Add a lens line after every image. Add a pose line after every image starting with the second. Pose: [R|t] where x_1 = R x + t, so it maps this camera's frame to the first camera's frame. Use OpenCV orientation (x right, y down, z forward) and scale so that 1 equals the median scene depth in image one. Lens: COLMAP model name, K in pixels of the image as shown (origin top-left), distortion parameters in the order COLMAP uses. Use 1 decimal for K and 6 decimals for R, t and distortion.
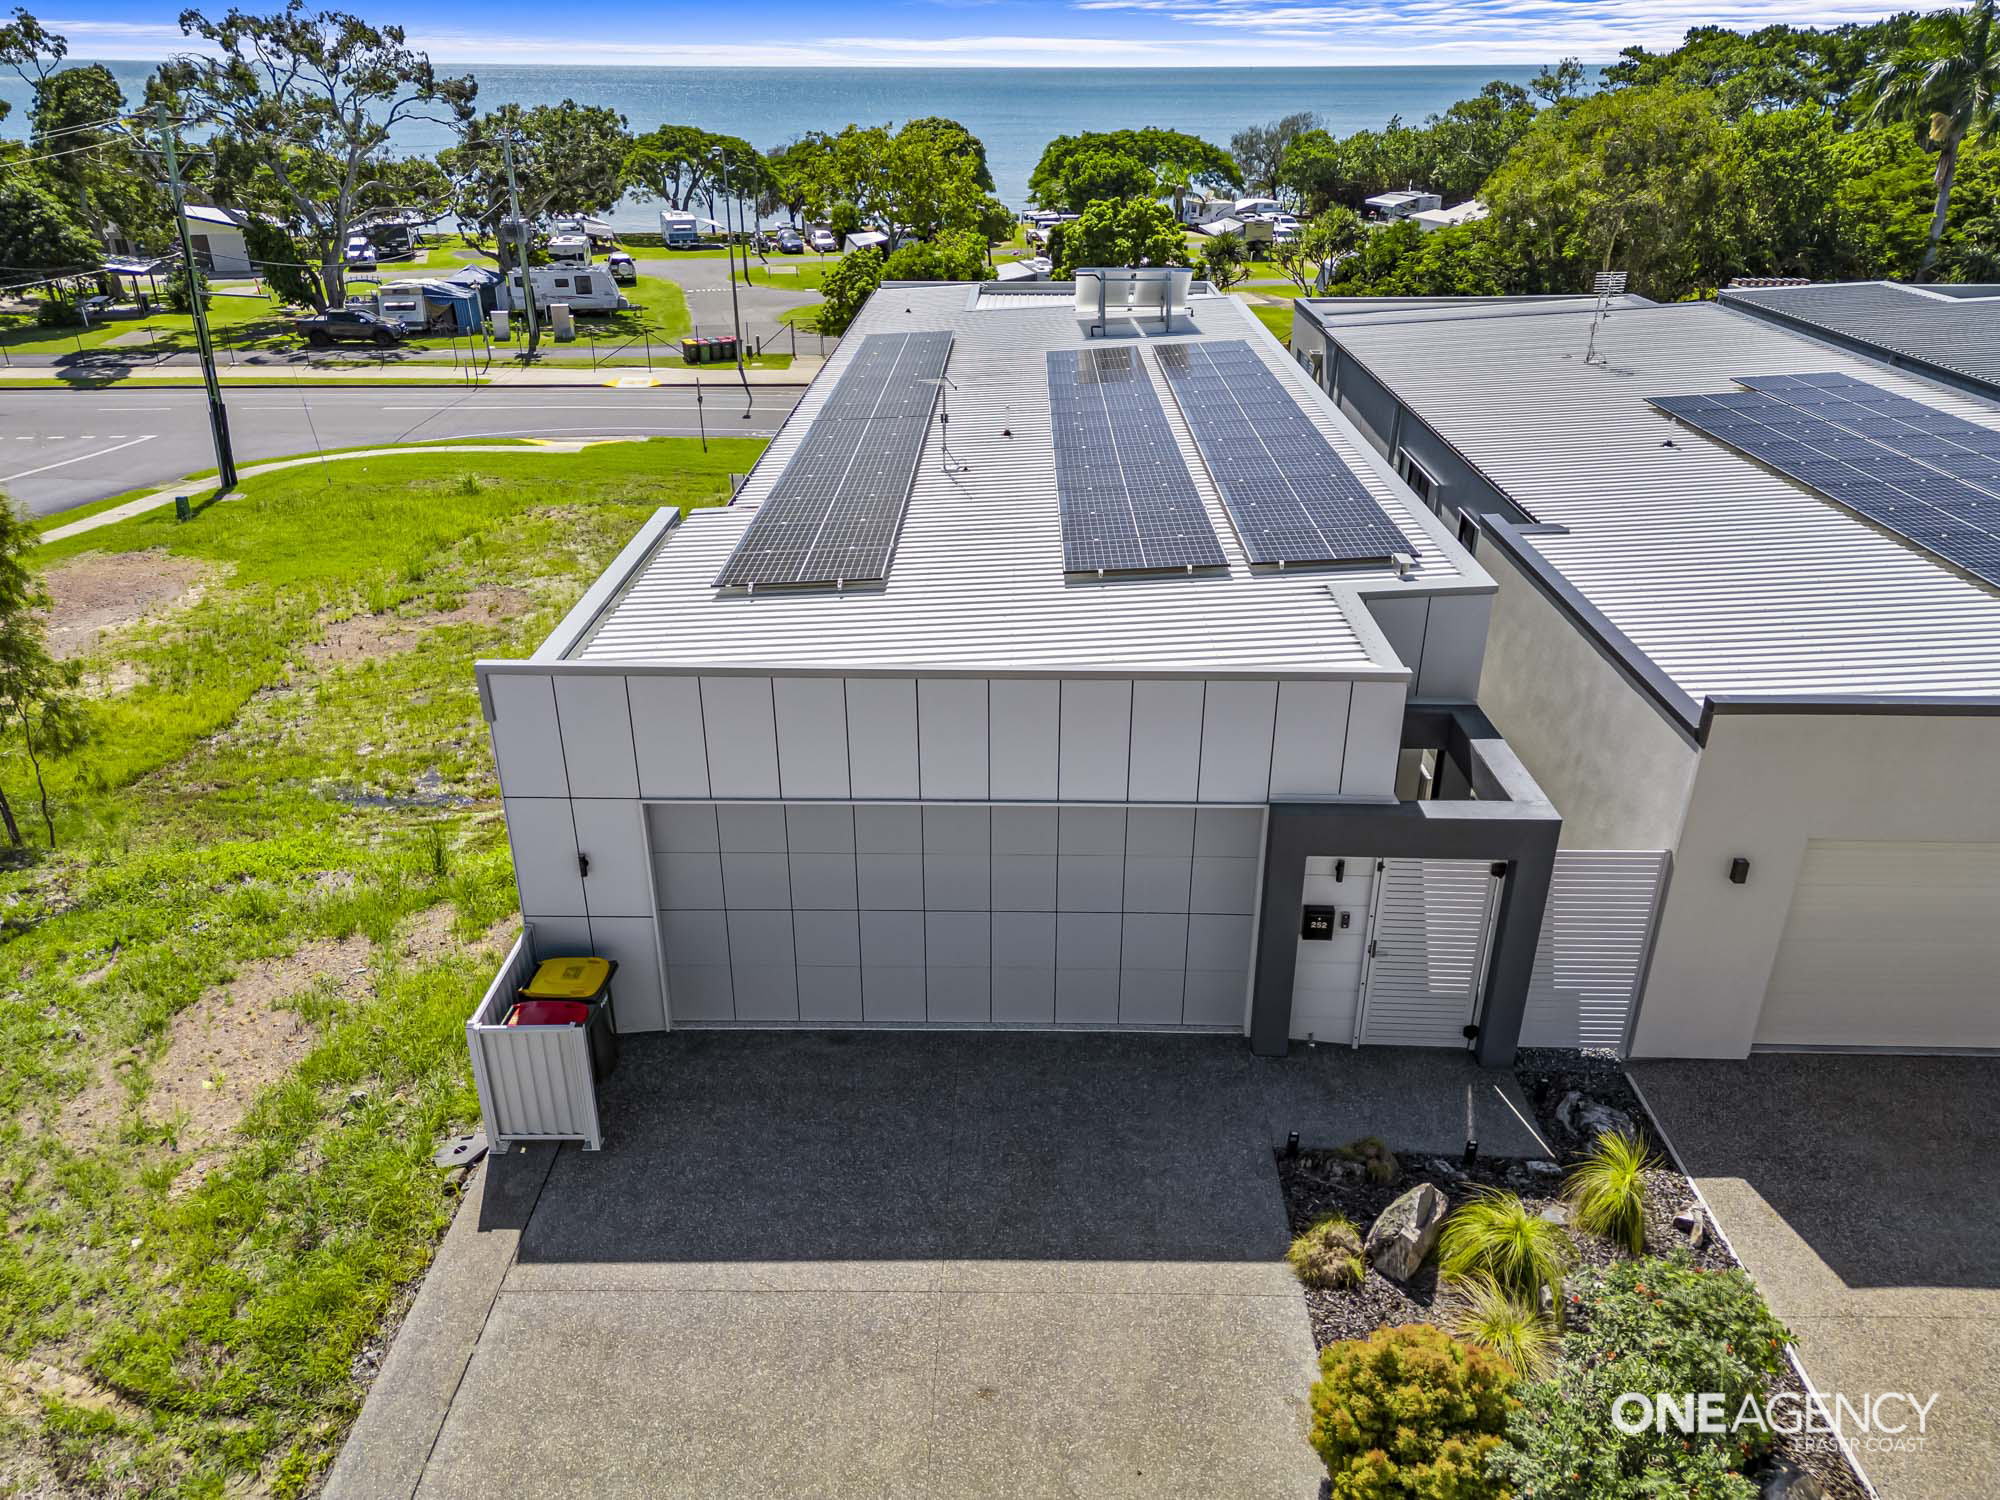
lens RADIAL K [[1416.7, 0, 1001.0], [0, 1416.7, 752.7], [0, 0, 1]] dist [0.041313, -0.006585]
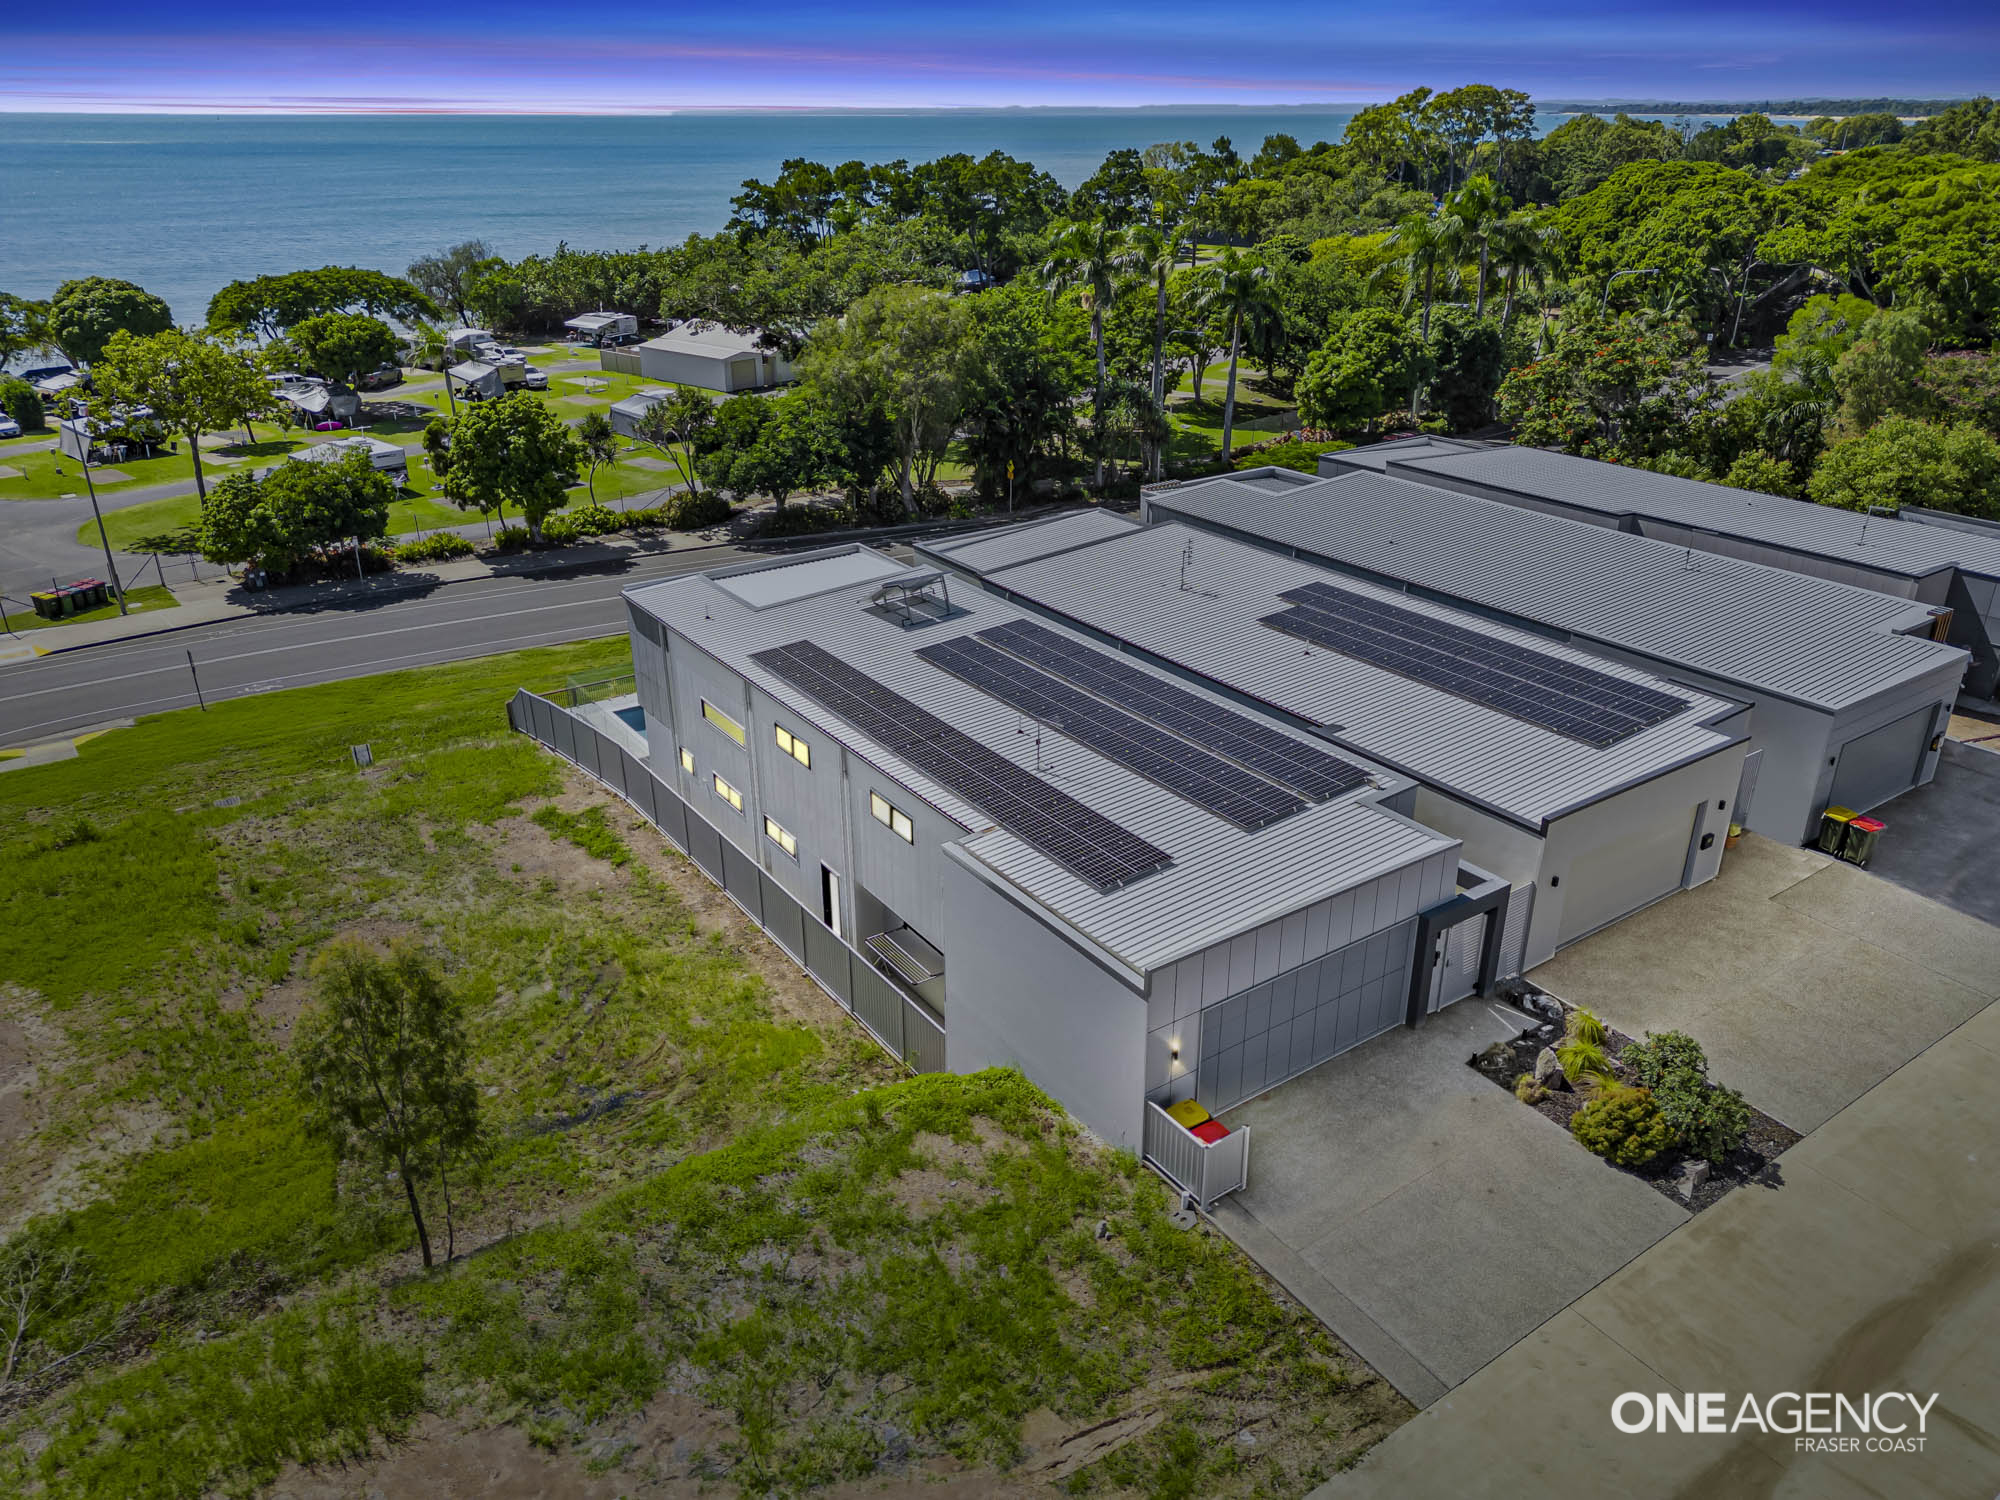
lens RADIAL K [[1416.7, 0, 996.6], [0, 1416.7, 749.0], [0, 0, 1]] dist [0.041313, -0.006585]
pose [[0.810832, -0.246109, 0.531020, -0.288336], [0.260431, 0.964237, 0.049229, -0.097792], [-0.524145, 0.098378, 0.845928, -0.108453]]
